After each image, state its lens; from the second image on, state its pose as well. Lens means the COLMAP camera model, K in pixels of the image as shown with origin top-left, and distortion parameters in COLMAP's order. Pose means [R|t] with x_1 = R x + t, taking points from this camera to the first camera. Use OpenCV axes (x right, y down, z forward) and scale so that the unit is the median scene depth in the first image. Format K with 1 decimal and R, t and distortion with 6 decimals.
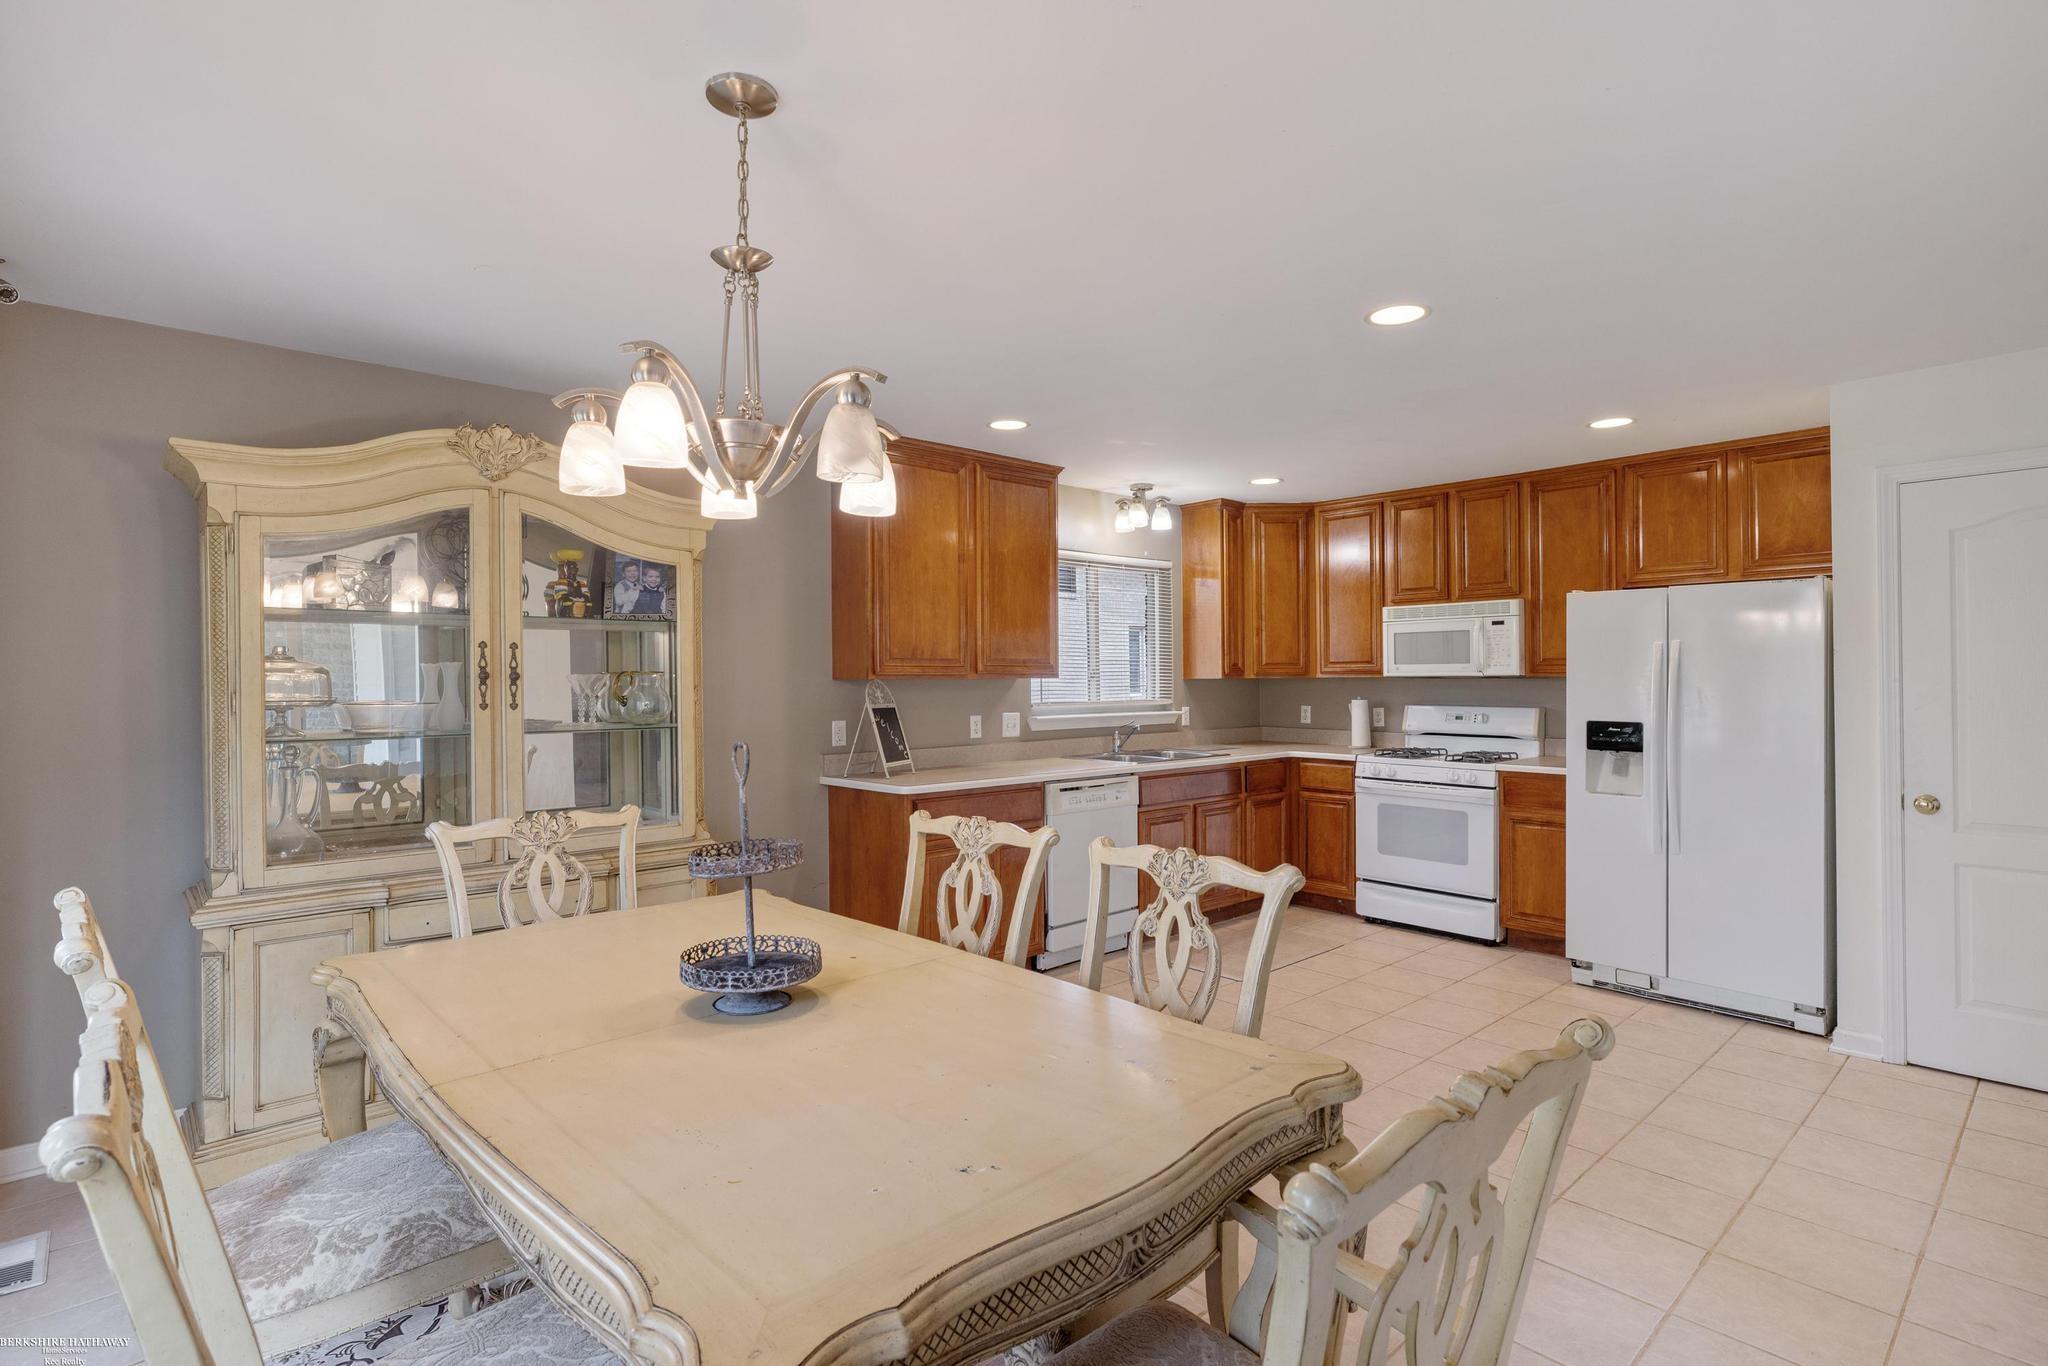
lens RADIAL K [[1010.3, 0, 1024.0], [0, 1010.3, 683.0], [0, 0, 1]] dist [0.002117, 0.000706]
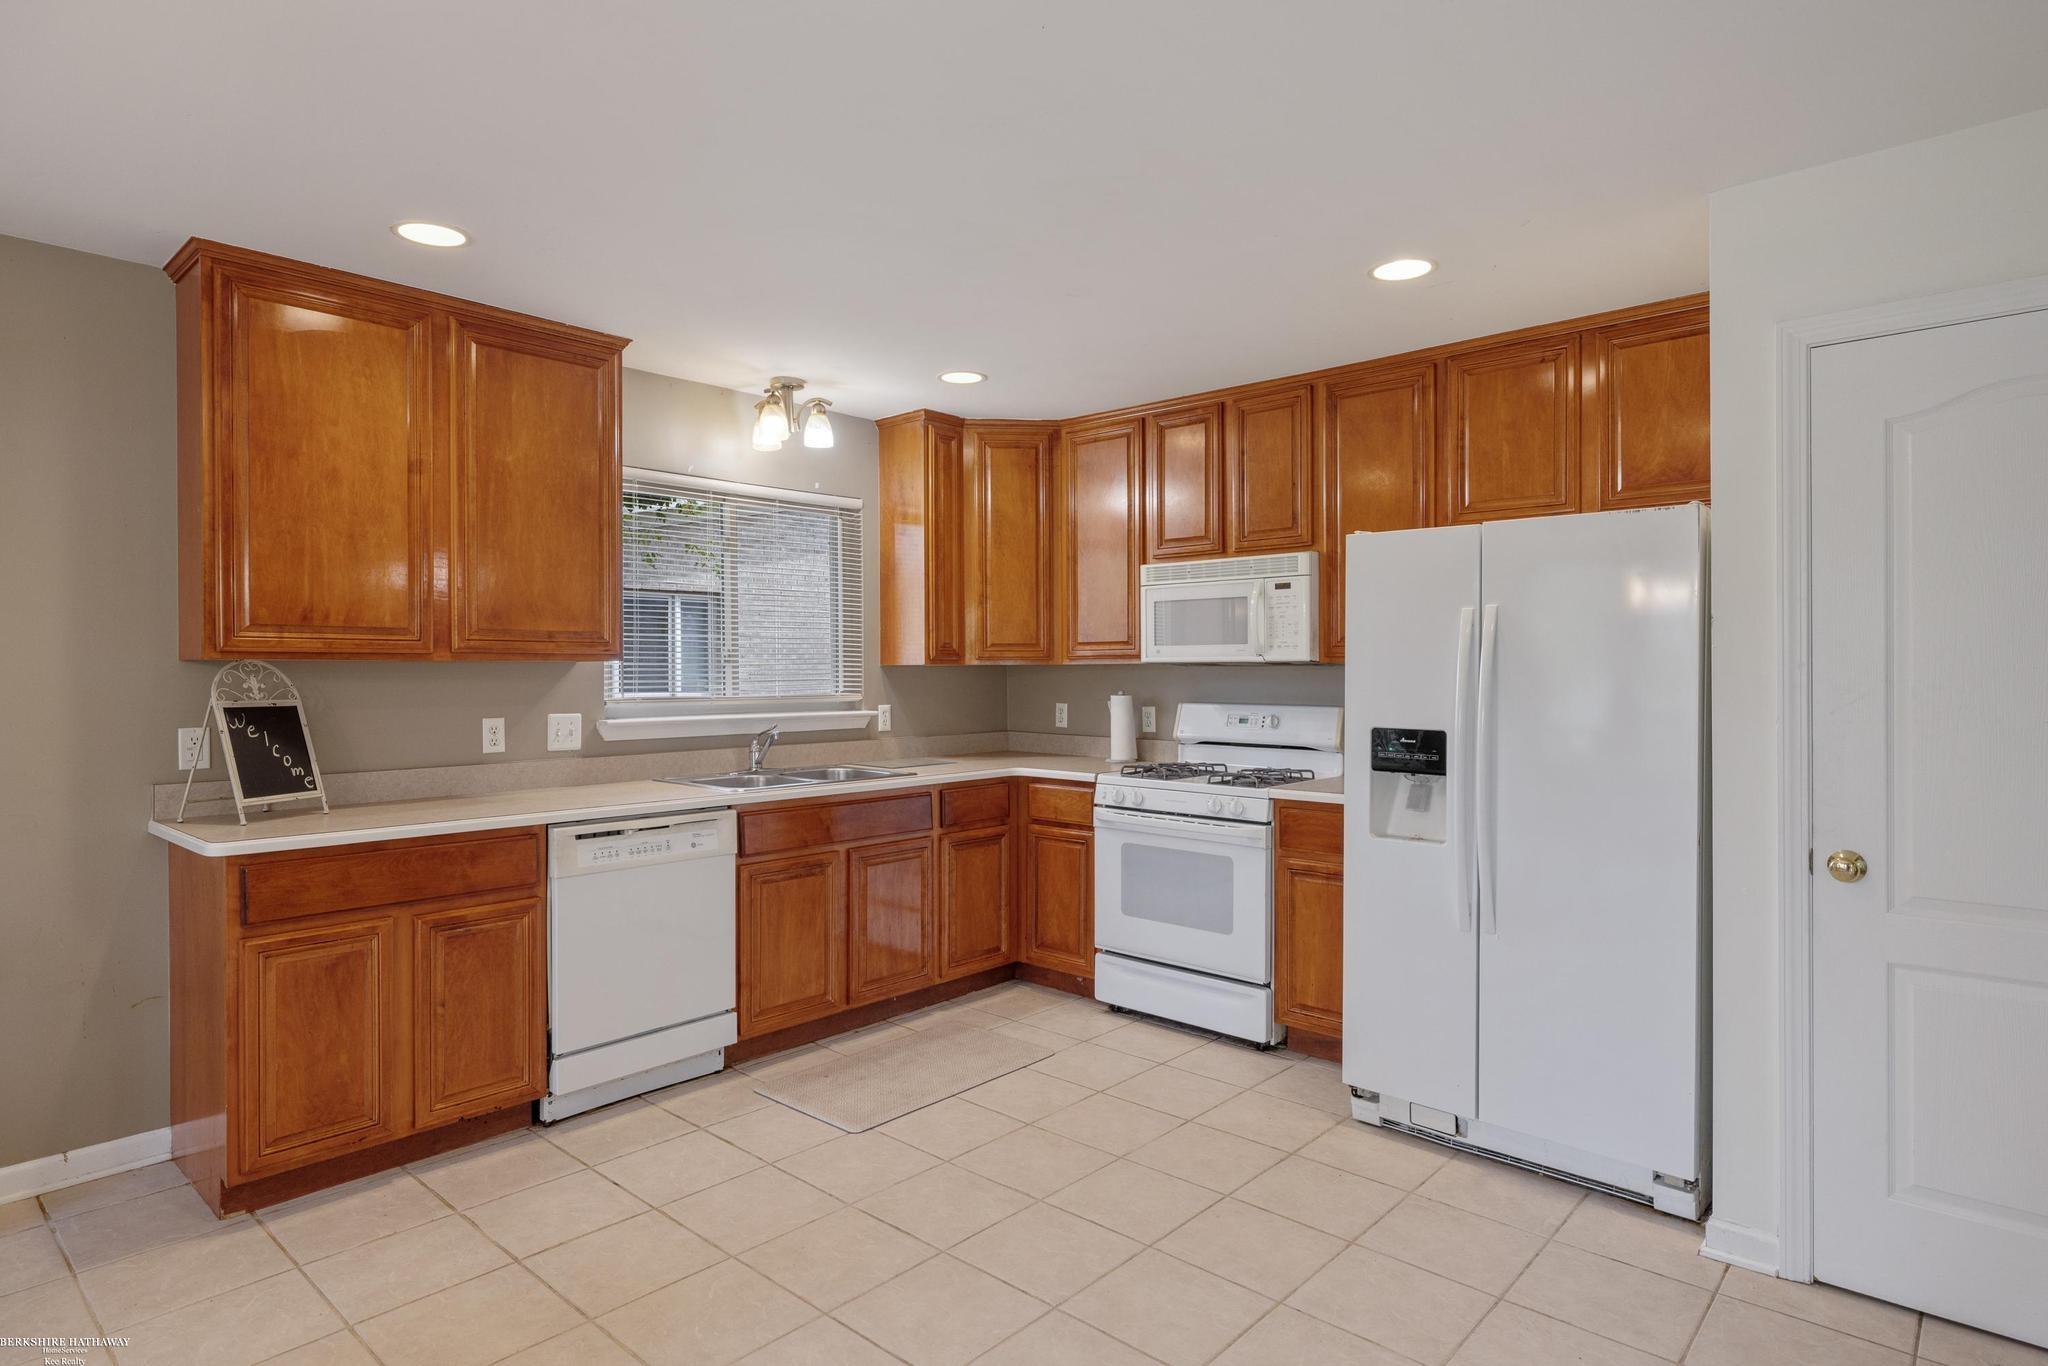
lens RADIAL K [[1113.7, 0, 1024.0], [0, 1113.7, 683.0], [0, 0, 1]] dist [0.000228, -0.000809]
pose [[0.995859, 0.003008, 0.090863, 0.218290], [-0.003510, 0.999979, 0.005360, 0.004304], [-0.090845, -0.005656, 0.995849, 0.244726]]
